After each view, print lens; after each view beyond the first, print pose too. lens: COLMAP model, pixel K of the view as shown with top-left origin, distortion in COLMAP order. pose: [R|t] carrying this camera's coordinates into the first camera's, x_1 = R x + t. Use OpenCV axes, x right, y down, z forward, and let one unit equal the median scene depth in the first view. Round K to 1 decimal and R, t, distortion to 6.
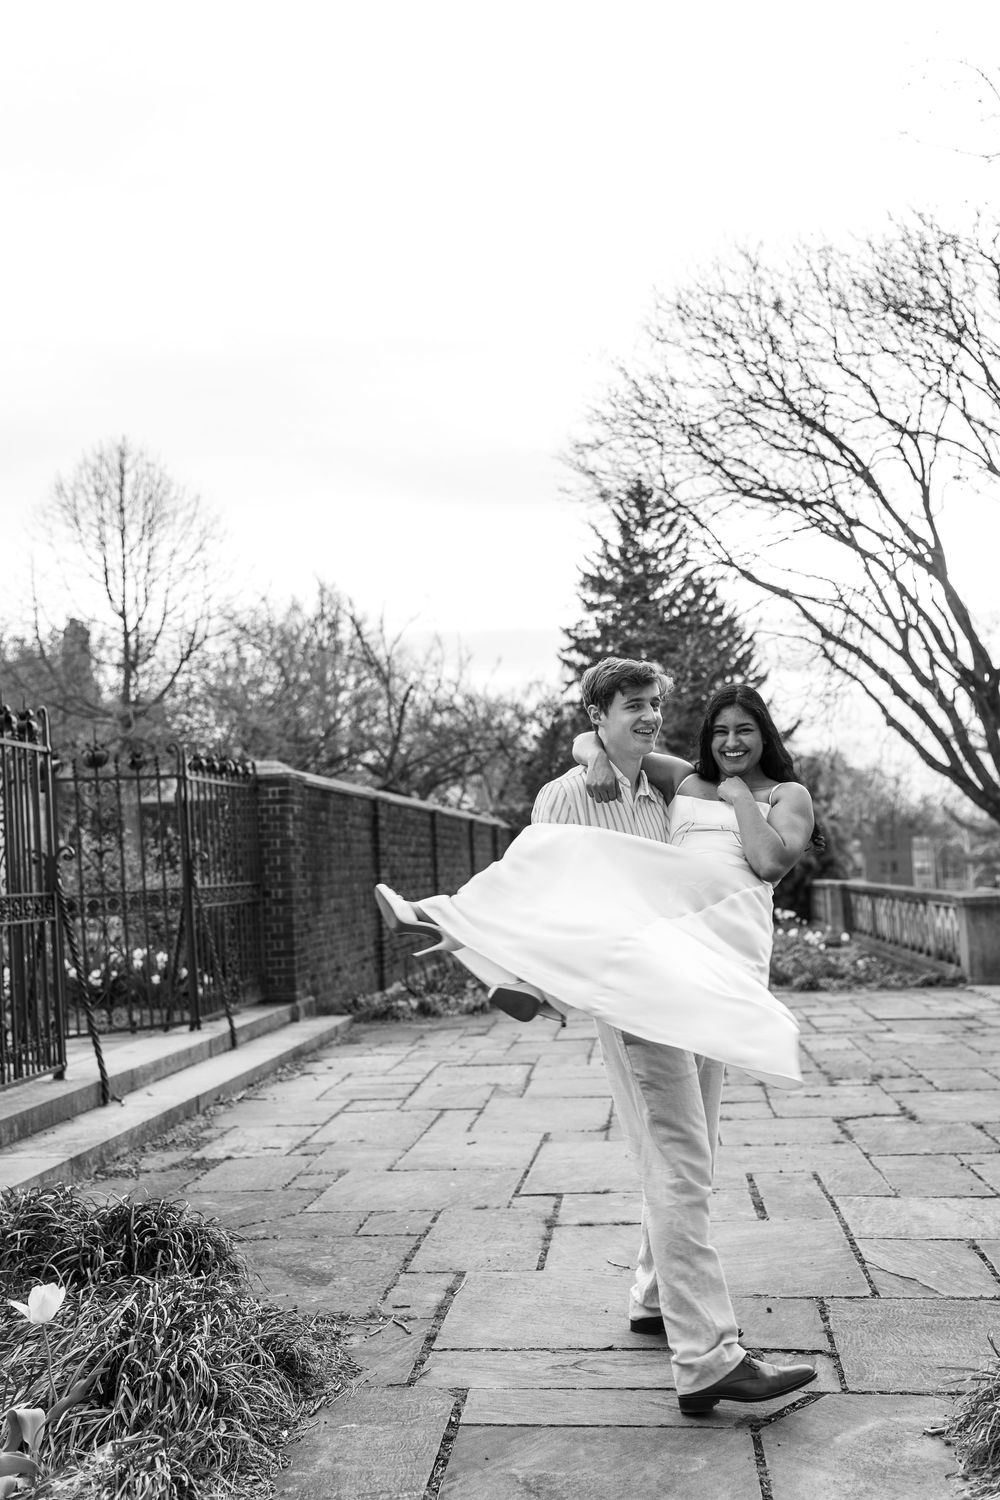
lens RADIAL K [[1488.2, 0, 500.0], [0, 1488.2, 750.0], [0, 0, 1]] dist [-0.003611, 0.017073]
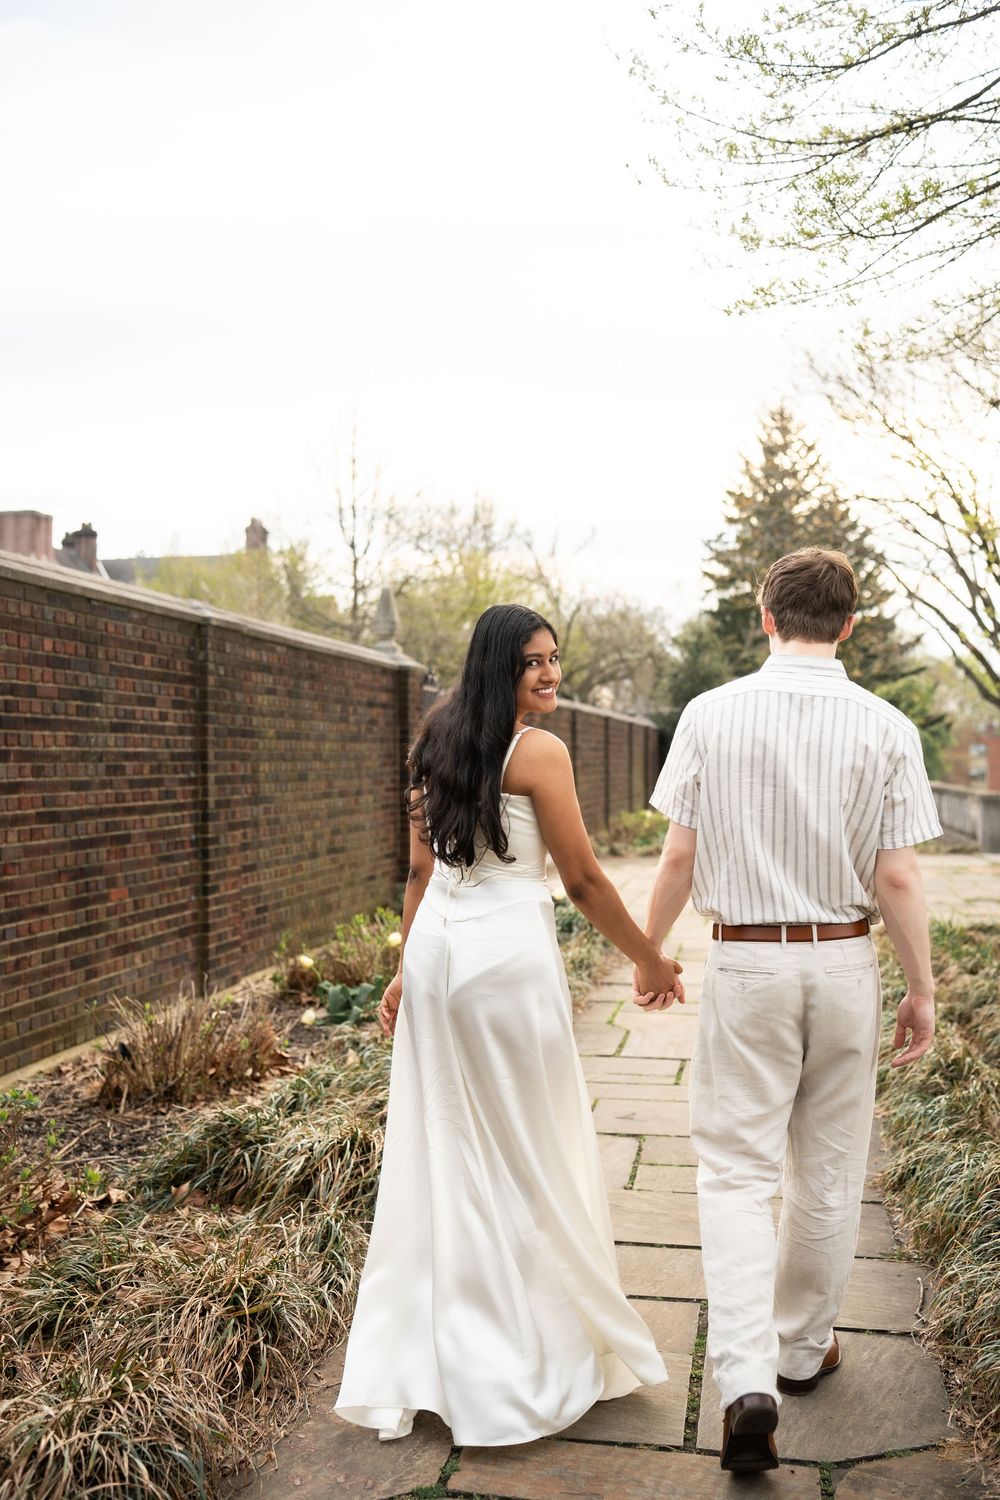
lens RADIAL K [[1488.2, 0, 500.0], [0, 1488.2, 750.0], [0, 0, 1]] dist [-0.003611, 0.017073]
pose [[0.995610, 0.038748, -0.085203, -0.032937], [-0.032321, 0.996617, 0.075563, -0.034173], [0.087842, -0.072478, 0.993494, -0.423922]]
